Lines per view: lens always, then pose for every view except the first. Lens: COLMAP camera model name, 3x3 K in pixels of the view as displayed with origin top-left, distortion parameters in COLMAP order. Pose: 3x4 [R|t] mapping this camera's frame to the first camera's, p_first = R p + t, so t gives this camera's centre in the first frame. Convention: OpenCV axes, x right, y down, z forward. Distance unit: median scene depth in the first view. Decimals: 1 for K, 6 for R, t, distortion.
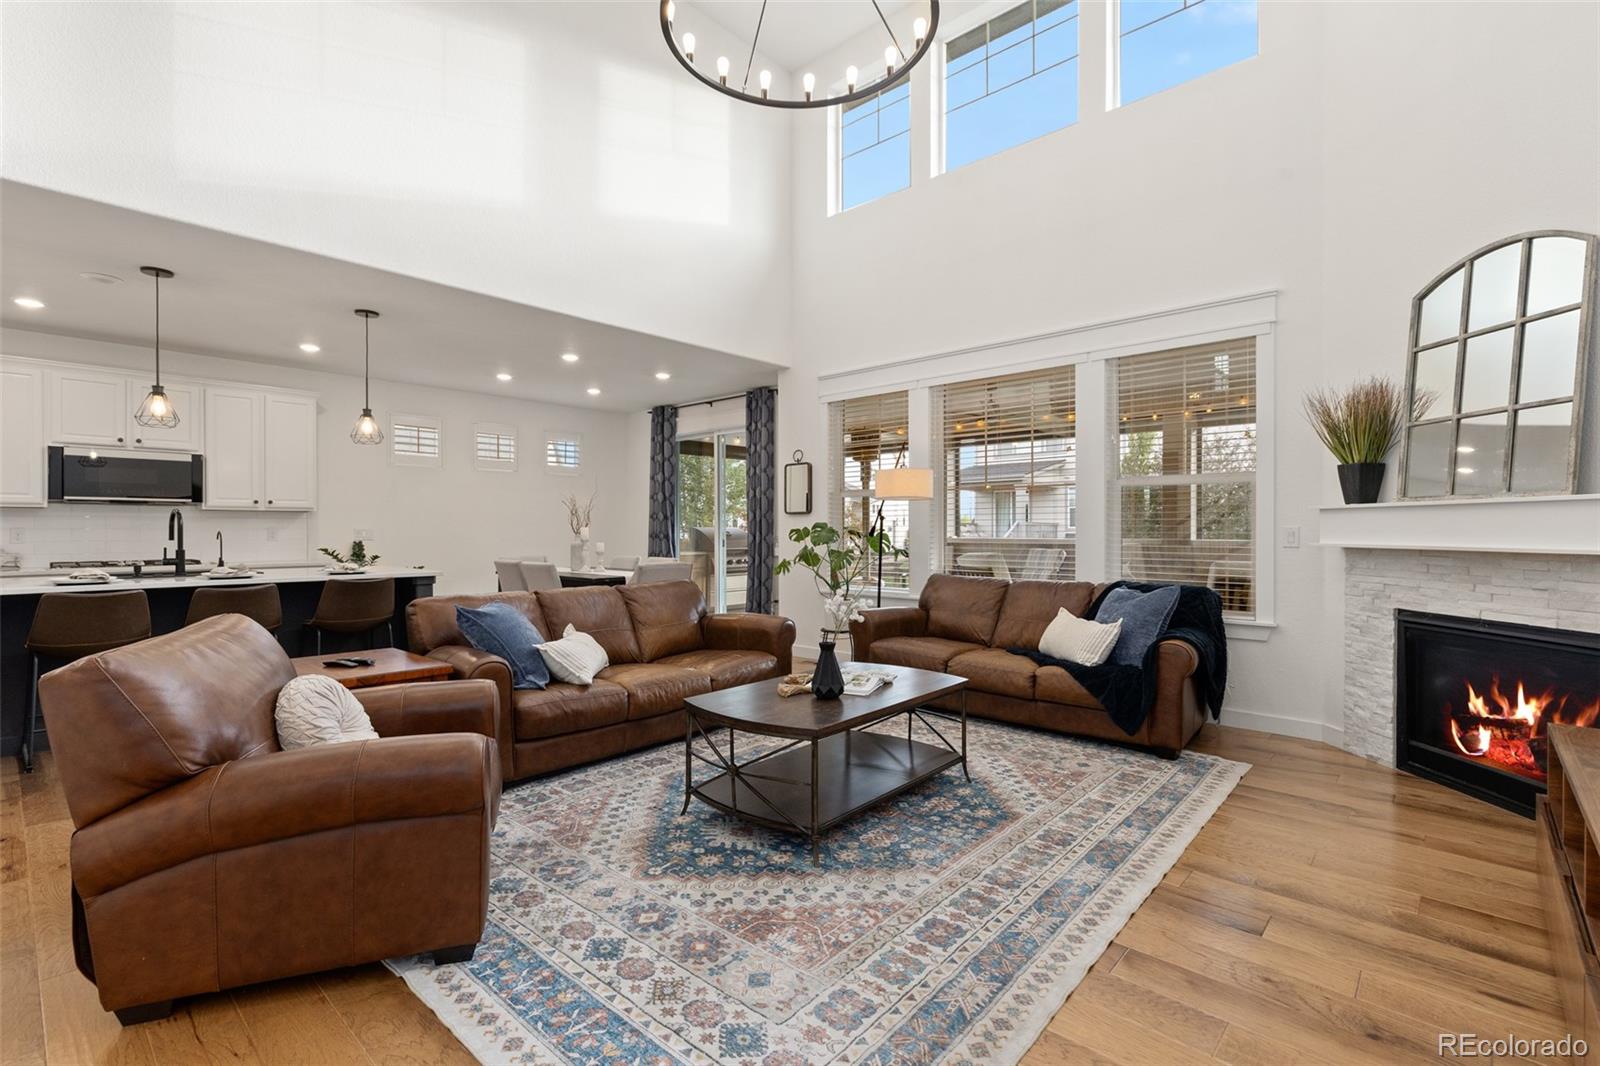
lens RADIAL K [[731.9, 0, 792.6], [0, 731.9, 530.0], [0, 0, 1]] dist [0.001041, 0.000090]
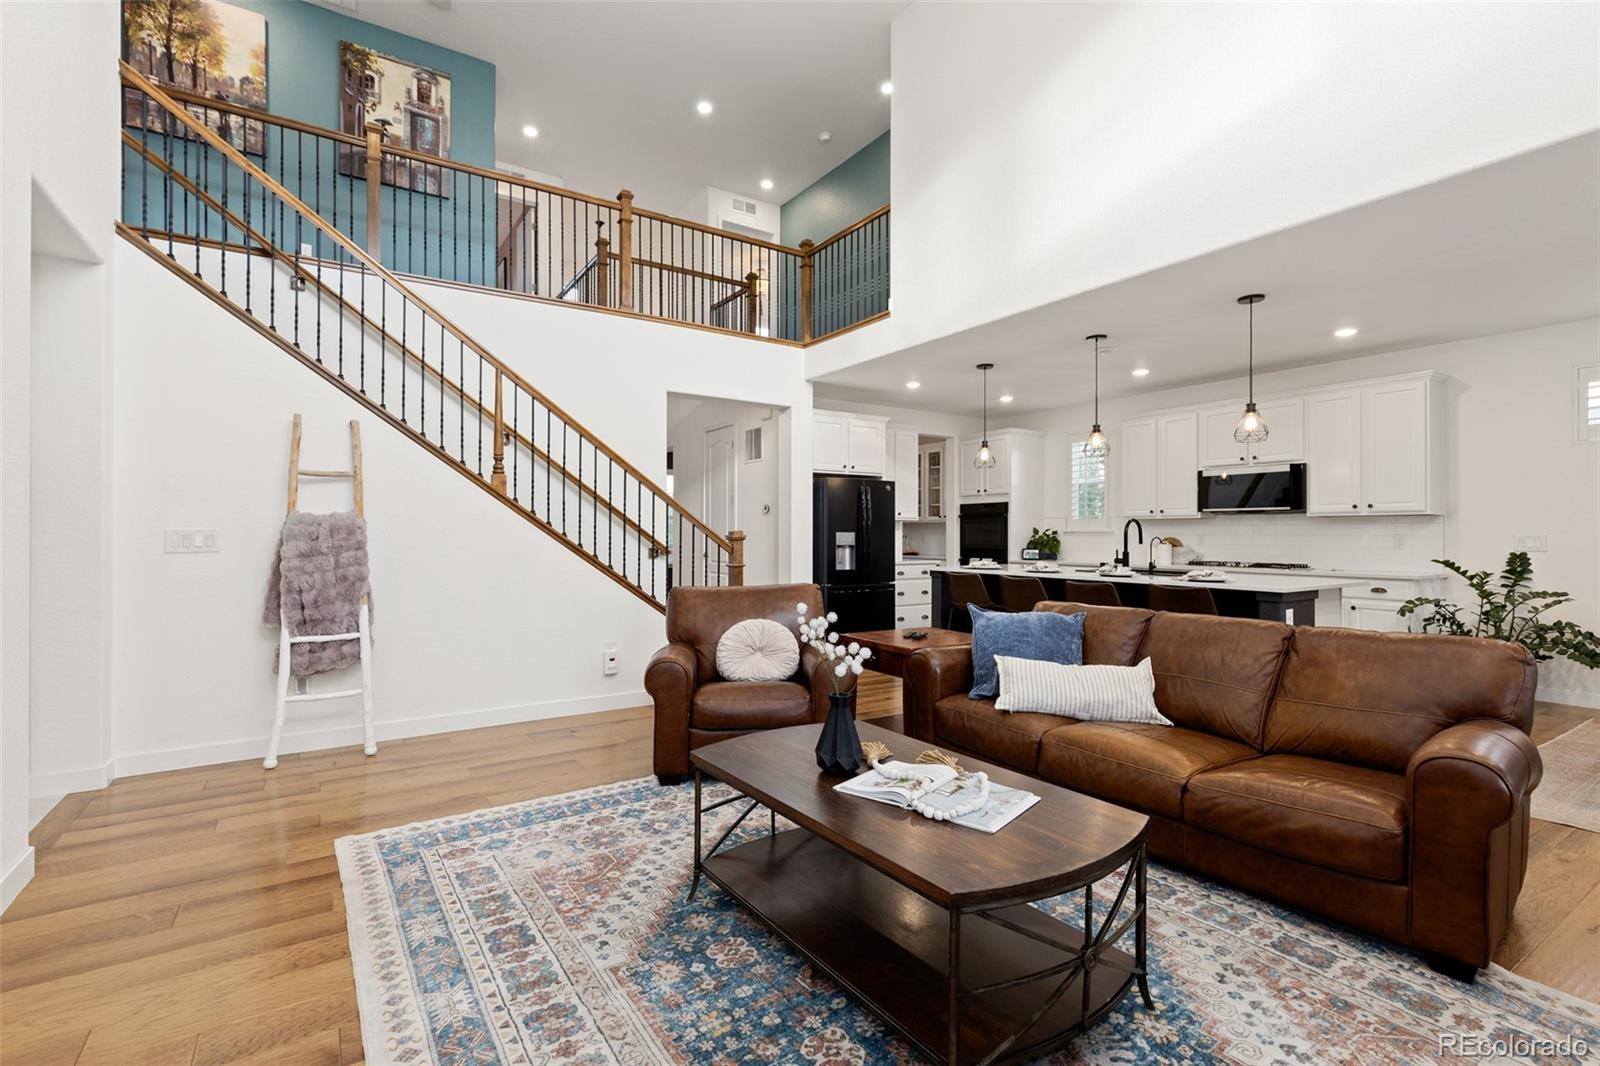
lens RADIAL K [[731.9, 0, 791.4], [0, 731.9, 535.3], [0, 0, 1]] dist [0.001041, 0.000090]
pose [[-0.253723, 0.002033, -0.967275, 0.922957], [-0.004139, 0.999986, 0.003187, -0.004052], [0.967268, 0.004812, -0.253712, 1.402240]]
